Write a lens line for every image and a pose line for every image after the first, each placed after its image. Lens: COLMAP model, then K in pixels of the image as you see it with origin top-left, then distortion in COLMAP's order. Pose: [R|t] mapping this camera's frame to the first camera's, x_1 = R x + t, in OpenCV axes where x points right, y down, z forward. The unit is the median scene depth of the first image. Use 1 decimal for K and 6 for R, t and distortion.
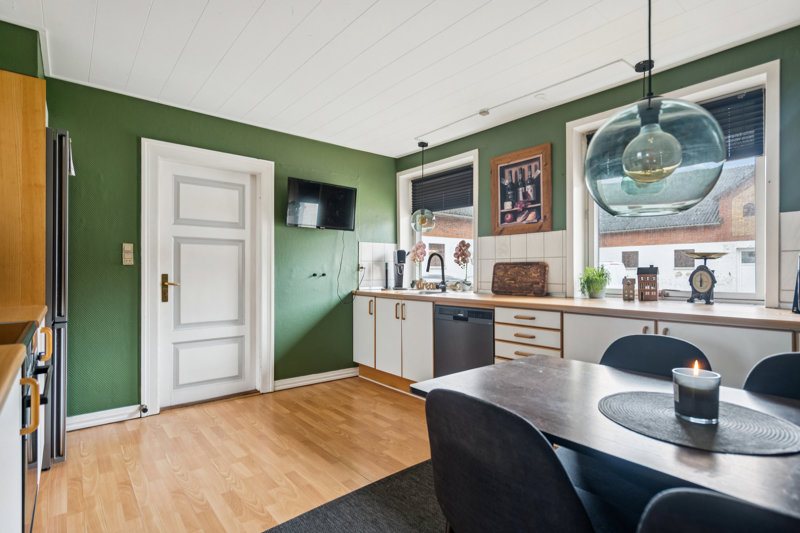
lens RADIAL K [[406.5, 0, 400.0], [0, 406.5, 266.5], [0, 0, 1]] dist [-0.000730, -0.000088]
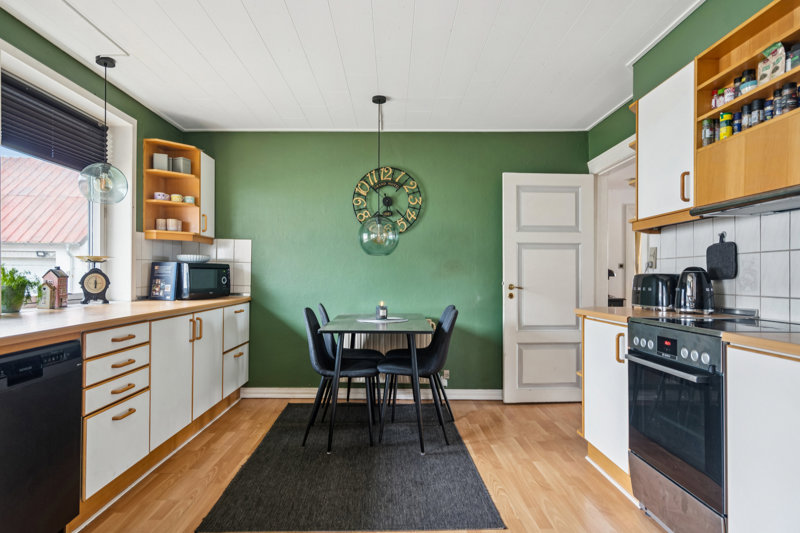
lens RADIAL K [[438.3, 0, 400.0], [0, 438.3, 266.5], [0, 0, 1]] dist [0.002266, -0.000104]
pose [[-0.780224, 0.010636, 0.625410, -0.604238], [-0.008607, 0.999578, -0.027737, 0.017563], [-0.625441, -0.027024, -0.779803, 1.395121]]
